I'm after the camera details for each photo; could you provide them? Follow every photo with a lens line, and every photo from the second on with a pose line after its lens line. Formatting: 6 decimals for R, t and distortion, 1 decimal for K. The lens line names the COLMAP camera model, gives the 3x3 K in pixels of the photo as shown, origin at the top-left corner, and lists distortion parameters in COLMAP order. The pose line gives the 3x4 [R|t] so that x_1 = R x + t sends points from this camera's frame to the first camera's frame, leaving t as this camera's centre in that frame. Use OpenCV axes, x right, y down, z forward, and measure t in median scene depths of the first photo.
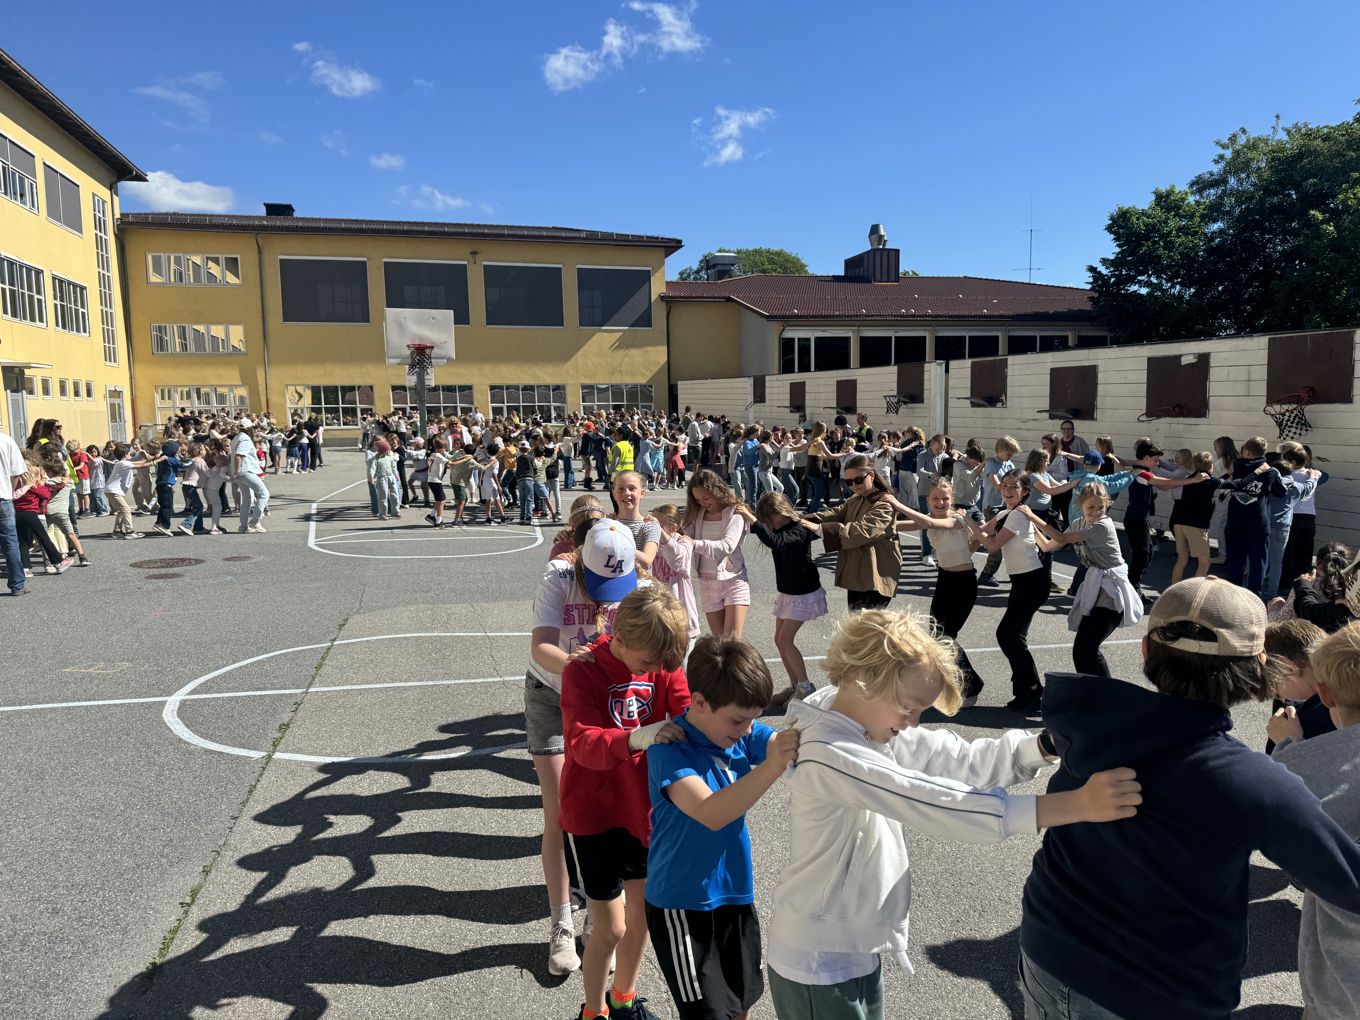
lens RADIAL K [[943.7, 0, 678.0], [0, 943.7, 514.7], [0, 0, 1]] dist [0.030421, -0.018557]
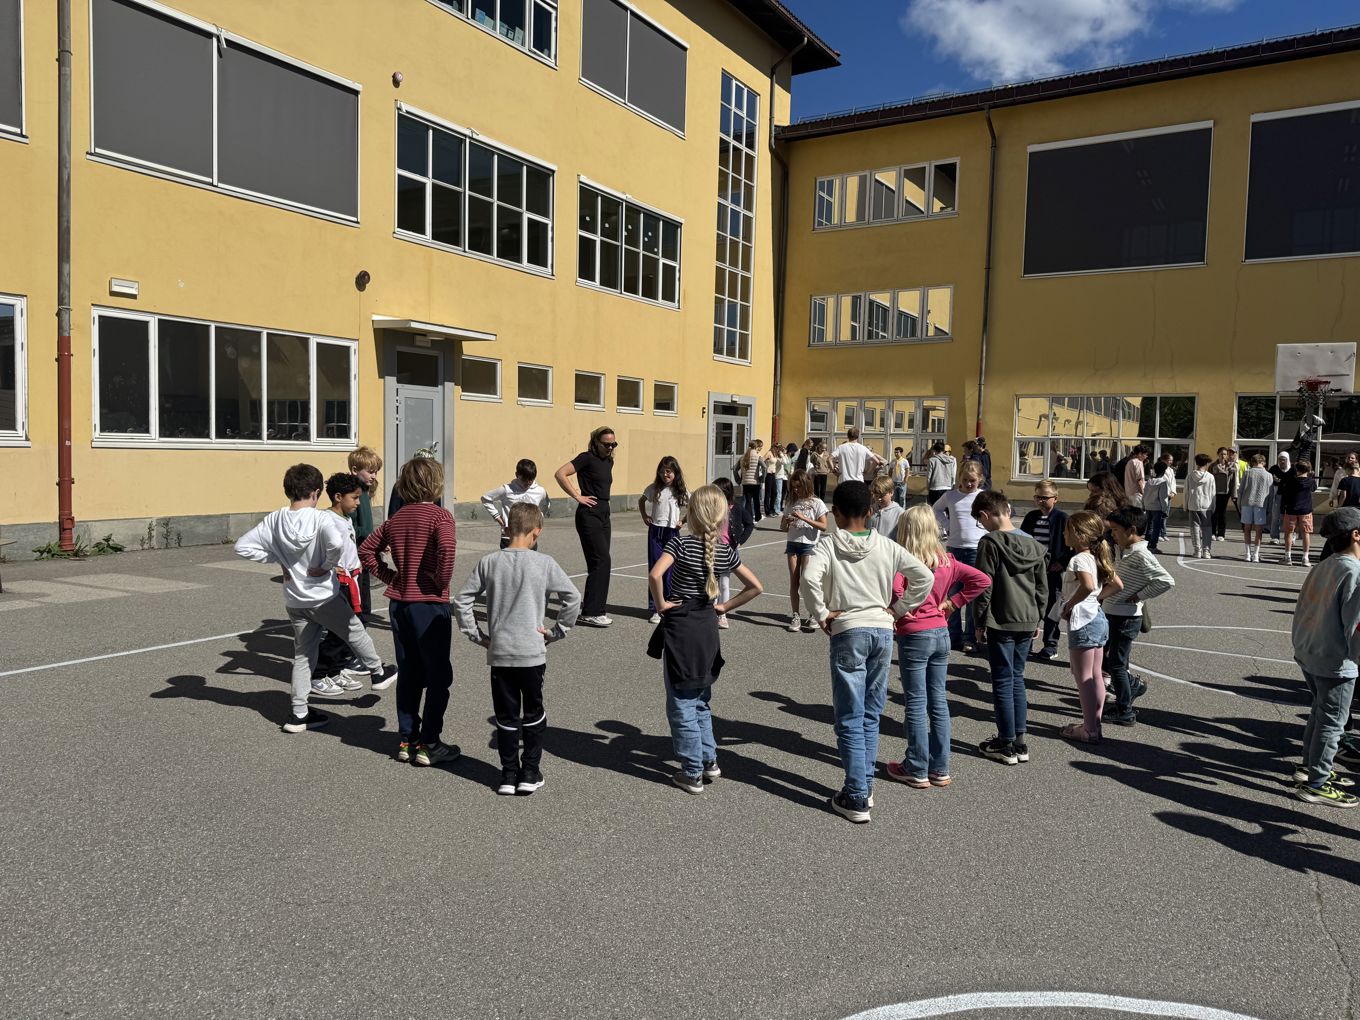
lens RADIAL K [[943.7, 0, 685.8], [0, 943.7, 511.8], [0, 0, 1]] dist [0.030421, -0.018557]
pose [[0.673340, 0.086667, -0.734235, -0.162570], [-0.122500, 0.992457, 0.004806, -0.060587], [0.729113, 0.086708, 0.678878, 0.579387]]
